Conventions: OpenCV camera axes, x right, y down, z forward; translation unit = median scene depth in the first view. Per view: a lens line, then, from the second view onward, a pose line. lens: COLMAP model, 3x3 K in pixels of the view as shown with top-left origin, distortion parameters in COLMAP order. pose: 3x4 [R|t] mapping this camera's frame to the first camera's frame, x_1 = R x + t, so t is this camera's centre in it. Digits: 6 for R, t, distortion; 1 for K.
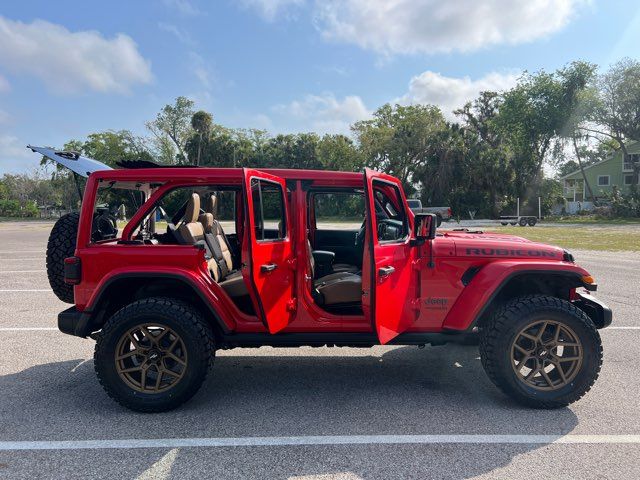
lens RADIAL K [[491.2, 0, 322.2], [0, 491.2, 239.3], [0, 0, 1]] dist [0.033560, -0.031129]
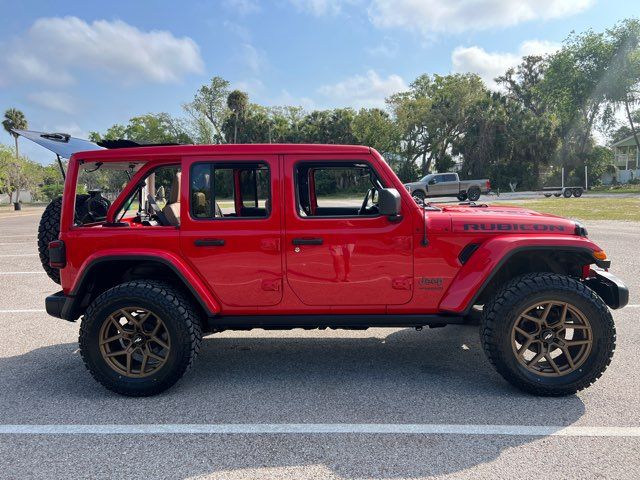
lens RADIAL K [[491.2, 0, 321.5], [0, 491.2, 237.9], [0, 0, 1]] dist [0.033560, -0.031129]
pose [[0.996218, -0.018102, -0.084980, 0.089829], [0.021814, 0.998839, 0.042961, -0.000288], [0.084103, -0.044653, 0.995456, 0.050716]]
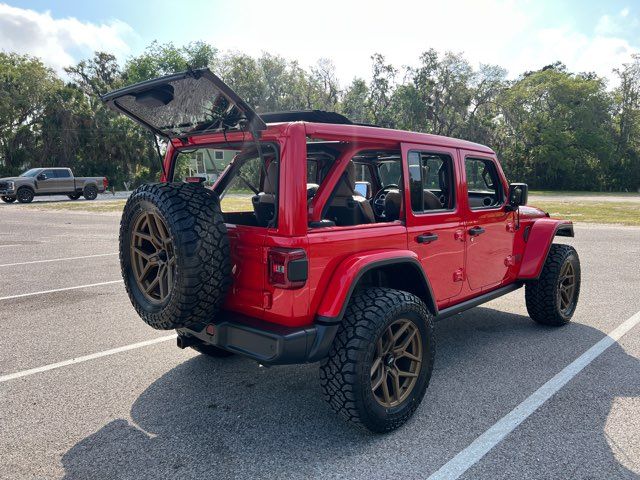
lens RADIAL K [[491.2, 0, 331.8], [0, 491.2, 236.3], [0, 0, 1]] dist [0.033560, -0.031129]
pose [[0.688860, -0.075340, 0.720969, -0.797487], [0.037738, 0.996963, 0.068123, -0.018831], [-0.723911, -0.019720, 0.689611, 0.424443]]
